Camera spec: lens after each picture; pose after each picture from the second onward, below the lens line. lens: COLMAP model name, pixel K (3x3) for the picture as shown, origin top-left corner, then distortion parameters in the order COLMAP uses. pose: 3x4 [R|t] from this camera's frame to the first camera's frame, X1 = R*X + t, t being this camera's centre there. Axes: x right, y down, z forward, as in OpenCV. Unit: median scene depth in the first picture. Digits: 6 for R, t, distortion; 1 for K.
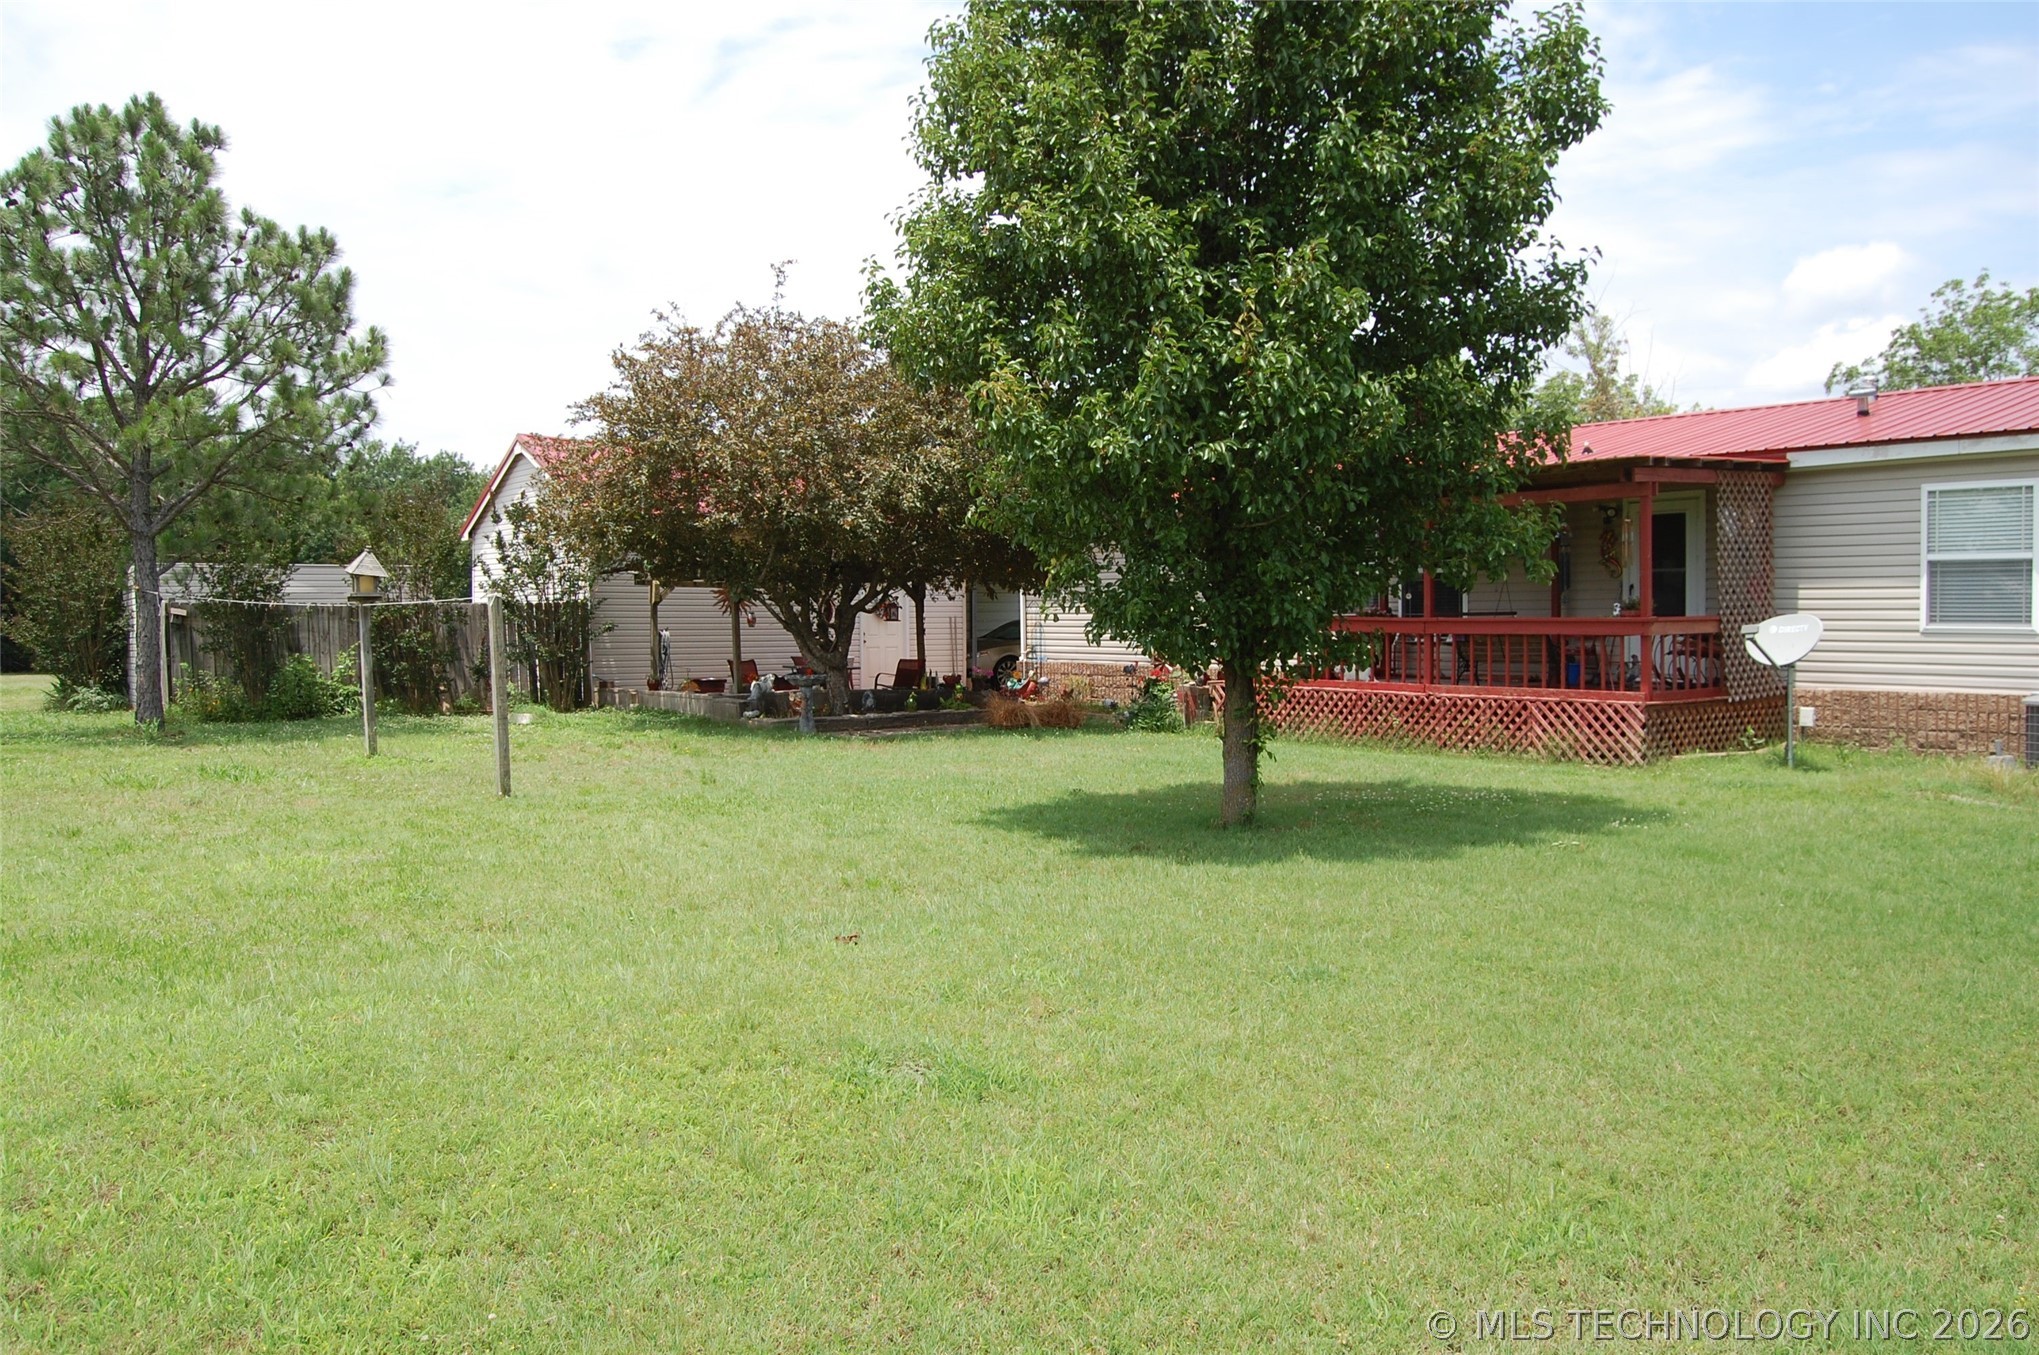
lens RADIAL K [[1578.1, 0, 1065.8], [0, 1578.1, 682.1], [0, 0, 1]] dist [-0.099552, 0.042655]
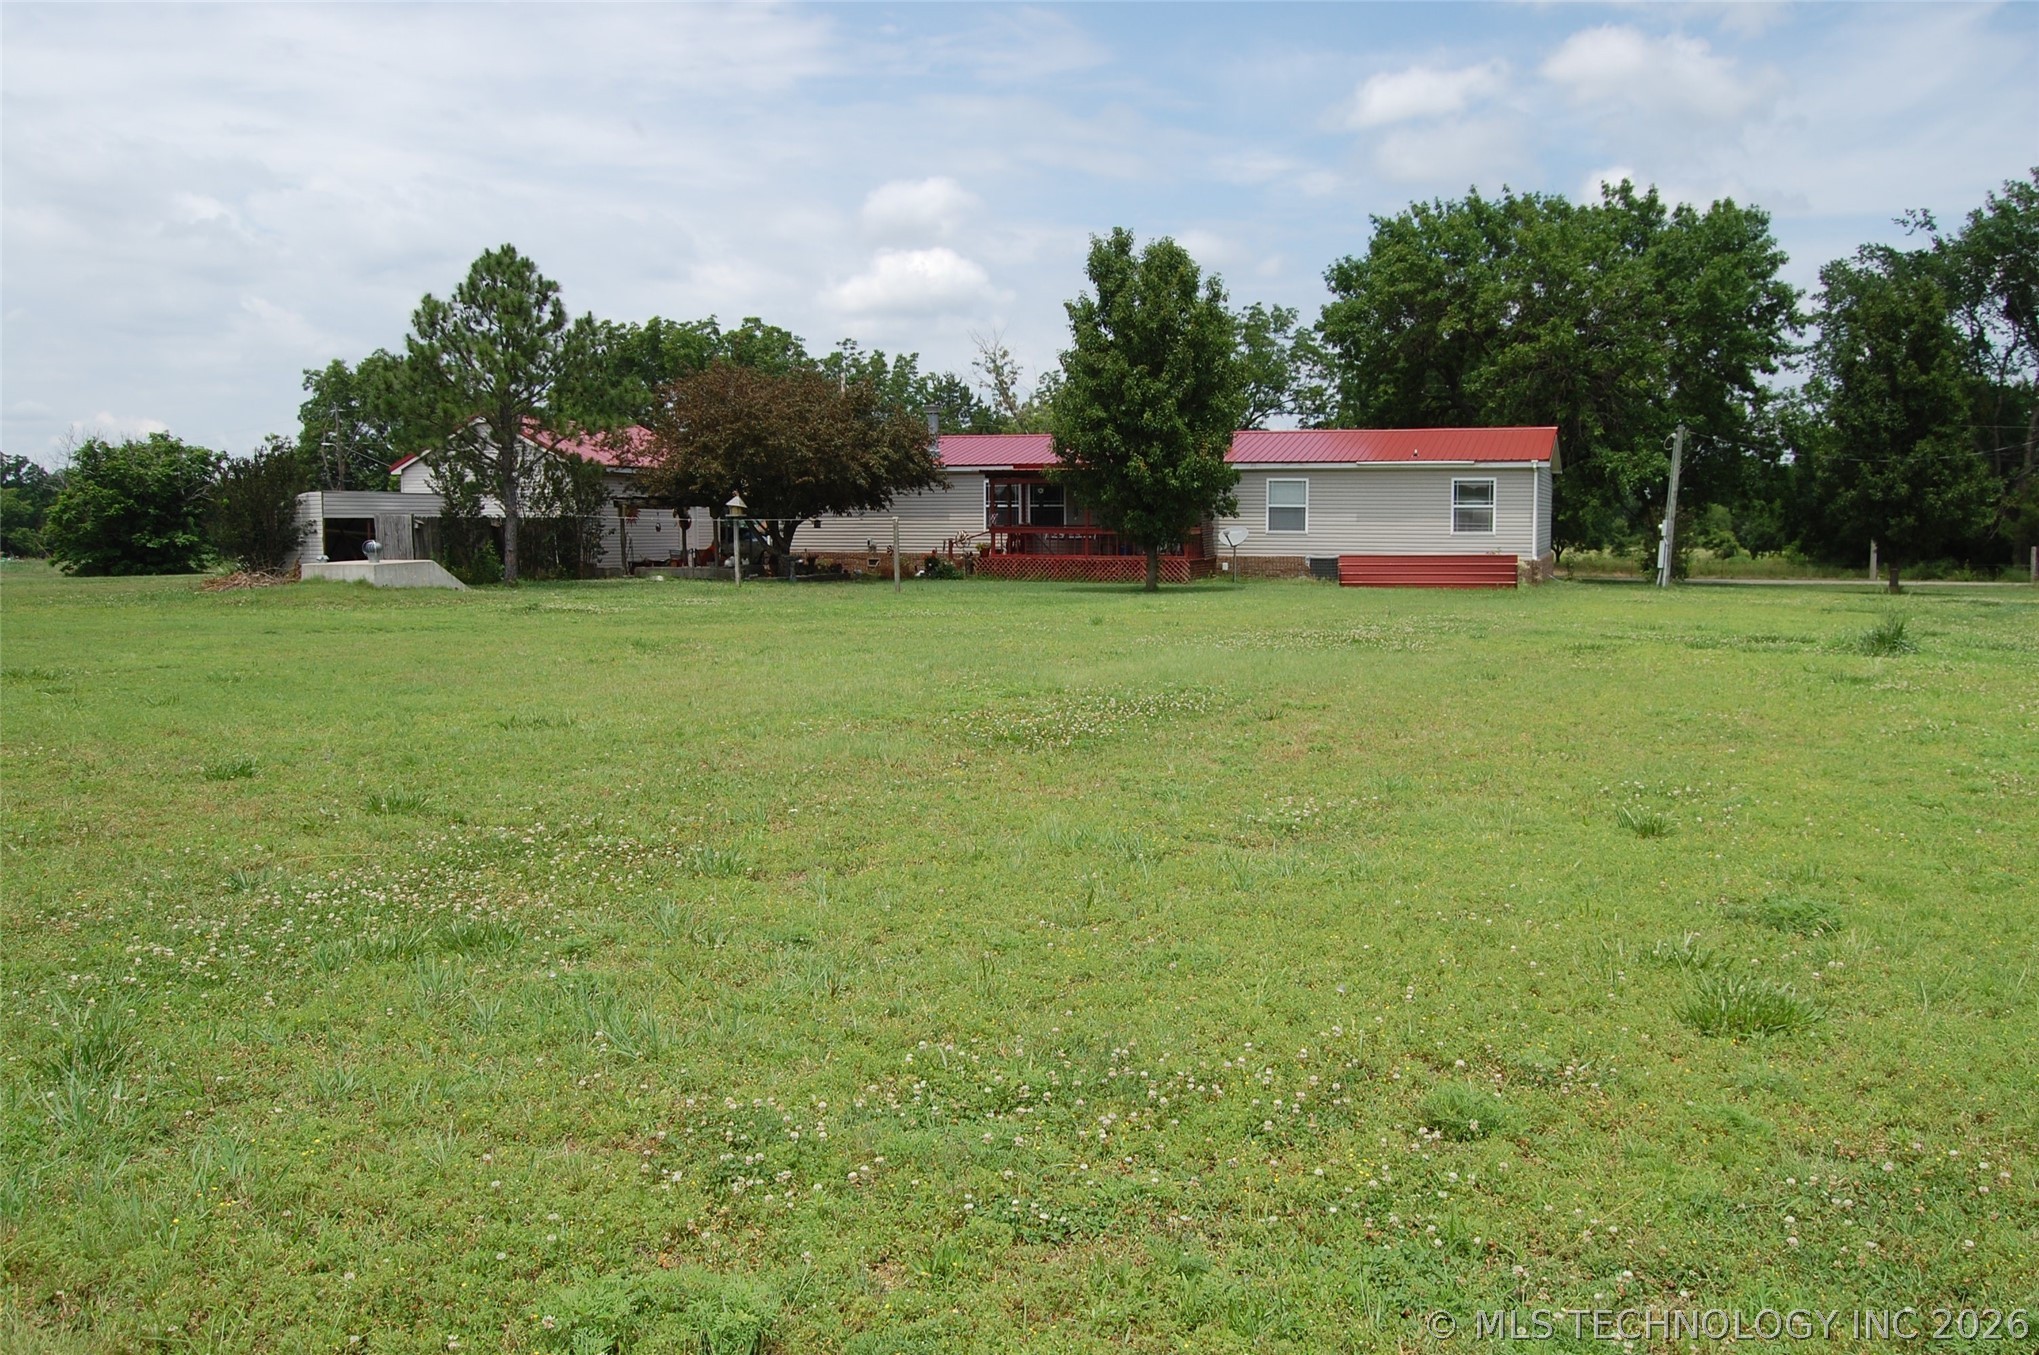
lens RADIAL K [[1578.1, 0, 1065.8], [0, 1578.1, 682.1], [0, 0, 1]] dist [-0.099552, 0.042655]
pose [[0.841295, -0.046748, 0.538551, -1.183653], [0.013900, 0.997795, 0.064898, 0.040895], [-0.540397, -0.047112, 0.840090, -1.093698]]
